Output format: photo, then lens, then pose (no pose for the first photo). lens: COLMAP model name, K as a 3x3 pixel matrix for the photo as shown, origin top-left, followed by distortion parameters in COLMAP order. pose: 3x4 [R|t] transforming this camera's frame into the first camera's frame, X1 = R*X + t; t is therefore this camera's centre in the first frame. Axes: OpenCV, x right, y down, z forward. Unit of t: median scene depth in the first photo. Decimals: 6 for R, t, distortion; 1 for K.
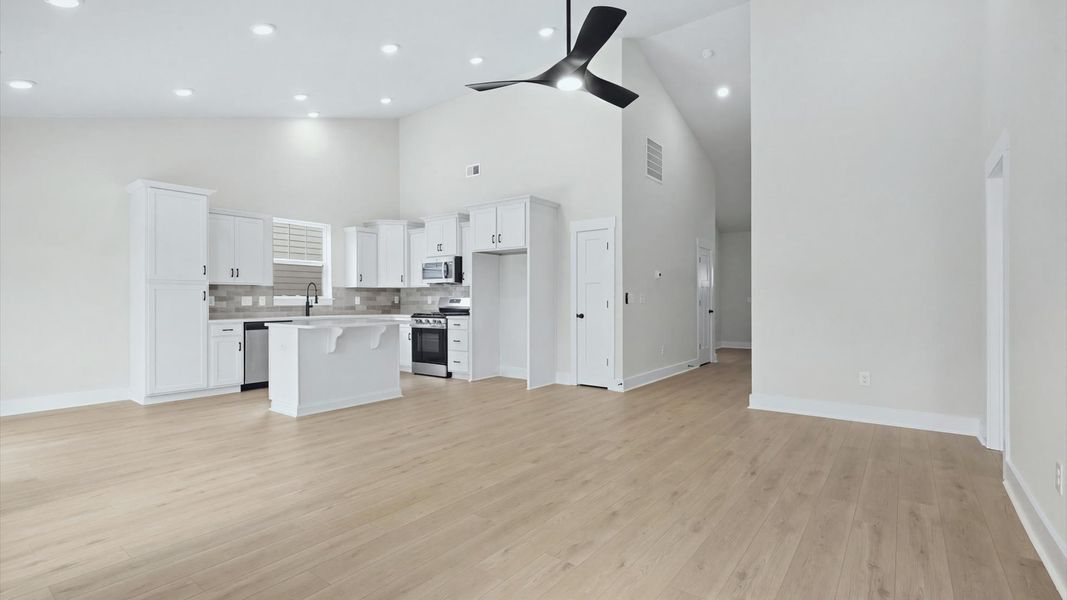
lens RADIAL K [[482.8, 0, 533.5], [0, 482.8, 300.0], [0, 0, 1]] dist [0.001950, 0.000035]
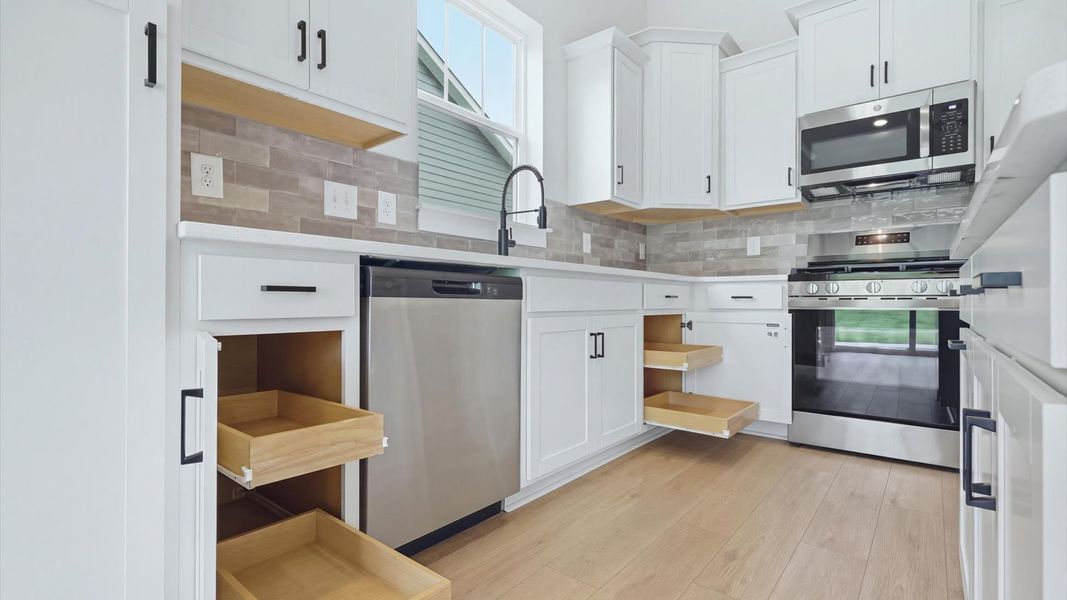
lens RADIAL K [[482.8, 0, 533.5], [0, 482.8, 300.0], [0, 0, 1]] dist [0.001950, 0.000035]
pose [[0.999443, 0.006001, -0.032834, -0.427753], [-0.006121, 0.999975, -0.003535, 0.053274], [0.032812, 0.003734, 0.999455, 0.657688]]
